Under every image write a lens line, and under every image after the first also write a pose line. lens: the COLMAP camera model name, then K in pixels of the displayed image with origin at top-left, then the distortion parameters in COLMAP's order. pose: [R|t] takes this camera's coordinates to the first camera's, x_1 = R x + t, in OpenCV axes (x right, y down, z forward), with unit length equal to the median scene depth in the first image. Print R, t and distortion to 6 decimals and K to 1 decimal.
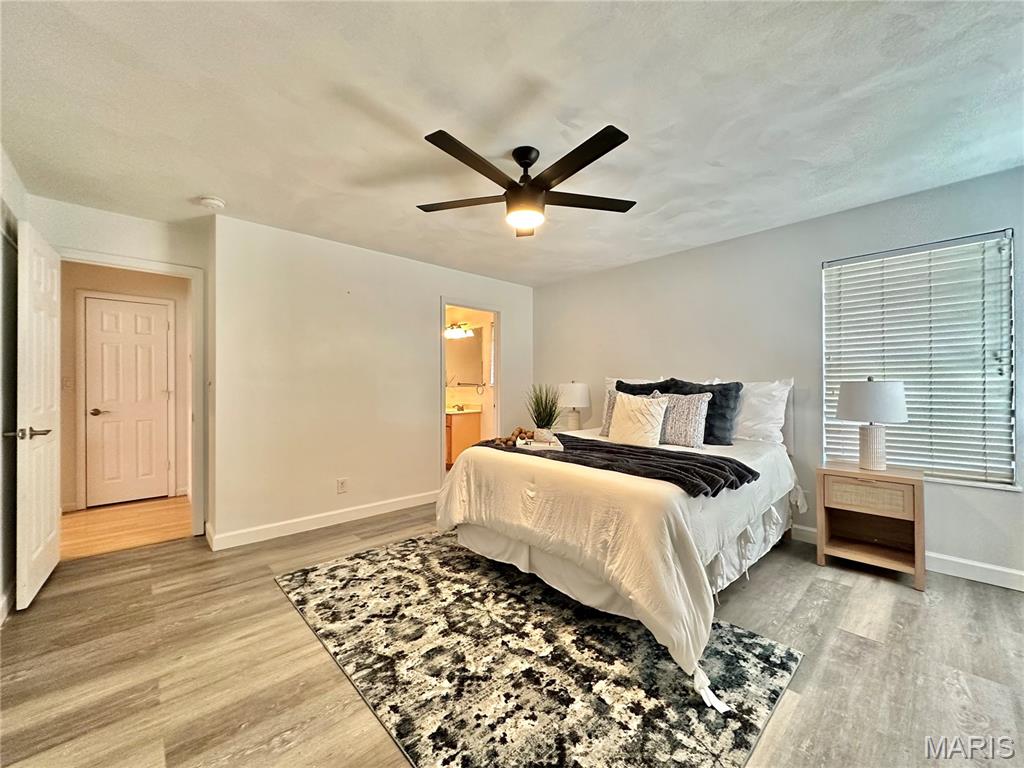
lens RADIAL K [[407.0, 0, 513.4], [0, 407.0, 384.9], [0, 0, 1]] dist [-0.003096, 0.001082]
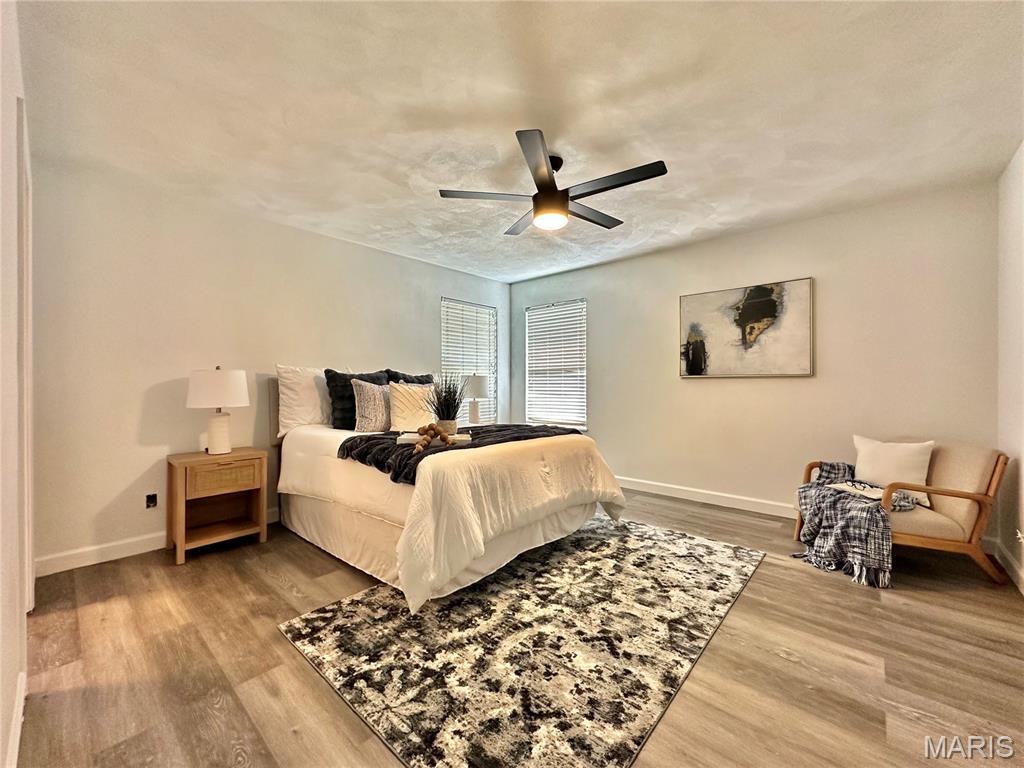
lens RADIAL K [[407.0, 0, 510.4], [0, 407.0, 386.0], [0, 0, 1]] dist [-0.003096, 0.001082]
pose [[-0.090234, -0.003478, 0.995915, -1.114105], [-0.001318, 0.999993, 0.003372, 0.037293], [-0.995920, -0.001008, -0.090238, 1.268750]]
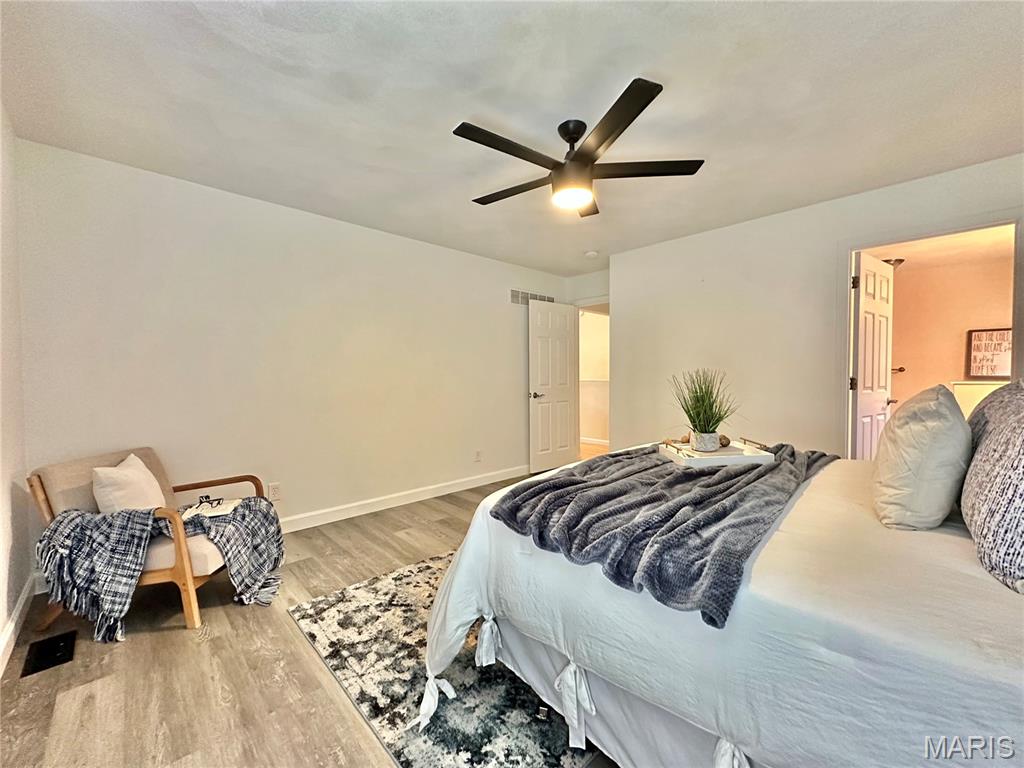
lens RADIAL K [[407.0, 0, 516.0], [0, 407.0, 384.8], [0, 0, 1]] dist [-0.003096, 0.001082]
pose [[0.020453, 0.025328, -0.999470, 1.048565], [0.000366, 0.999679, 0.025341, 0.003705], [0.999791, -0.000885, 0.020437, 0.884722]]
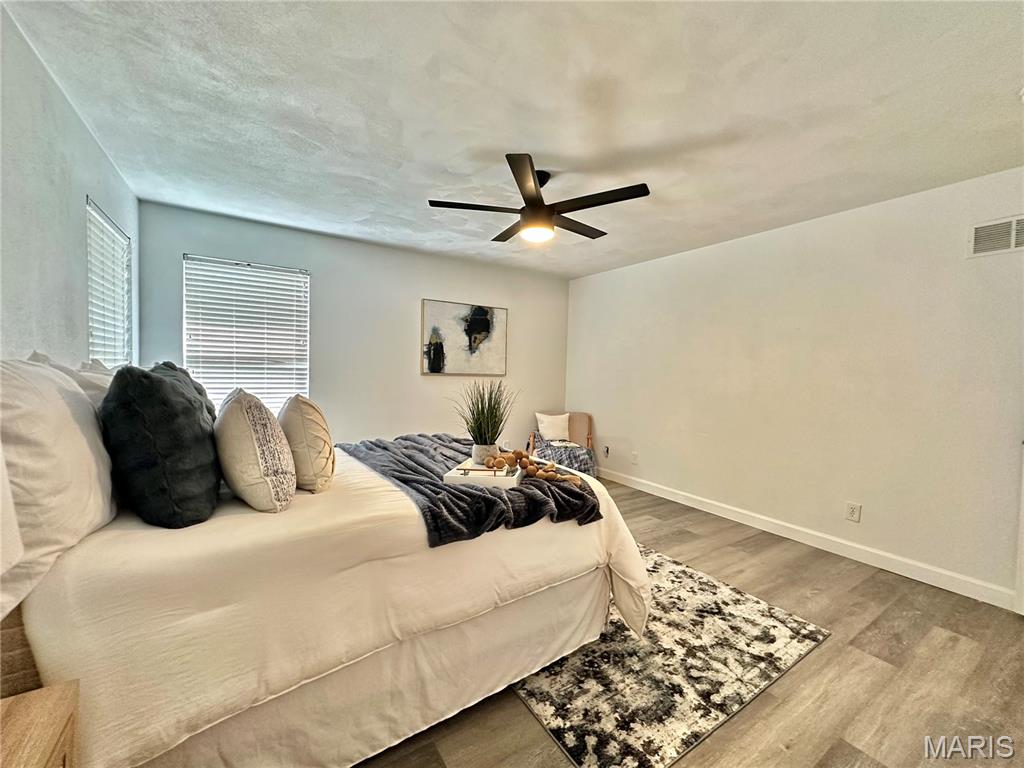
lens RADIAL K [[407.0, 0, 513.7], [0, 407.0, 385.2], [0, 0, 1]] dist [-0.003096, 0.001082]
pose [[-0.984124, -0.030370, 0.174867, -0.122431], [-0.024441, 0.999054, 0.035961, -0.027442], [-0.175793, 0.031116, -0.983935, 2.250889]]
